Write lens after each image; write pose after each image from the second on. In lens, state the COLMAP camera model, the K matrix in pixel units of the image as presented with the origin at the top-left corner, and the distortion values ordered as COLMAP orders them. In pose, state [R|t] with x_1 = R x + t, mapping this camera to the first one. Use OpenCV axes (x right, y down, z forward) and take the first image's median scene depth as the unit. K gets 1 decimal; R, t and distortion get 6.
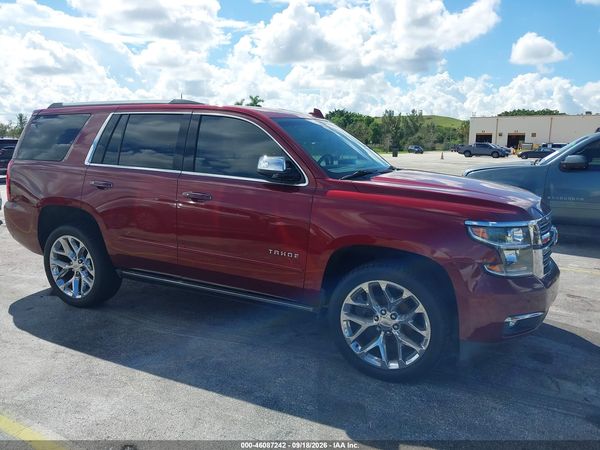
lens RADIAL K [[476.0, 0, 298.5], [0, 476.0, 225.7], [0, 0, 1]] dist [0.021362, -0.031017]
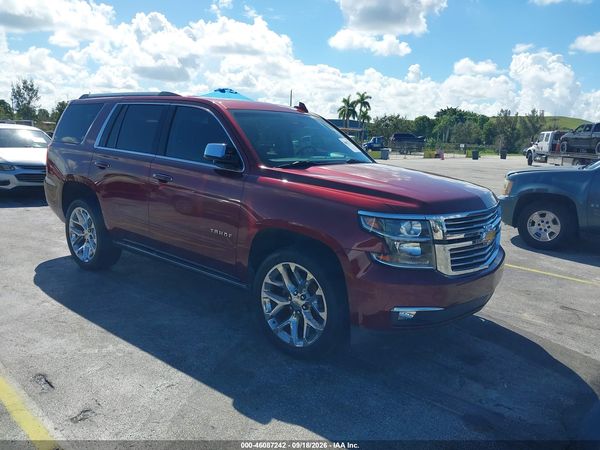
lens RADIAL K [[476.0, 0, 300.3], [0, 476.0, 222.8], [0, 0, 1]] dist [0.021362, -0.031017]
pose [[0.975629, 0.069506, -0.208127, 0.361870], [-0.069364, 0.997559, 0.007992, 0.013957], [0.208175, 0.006639, 0.978069, -0.036900]]
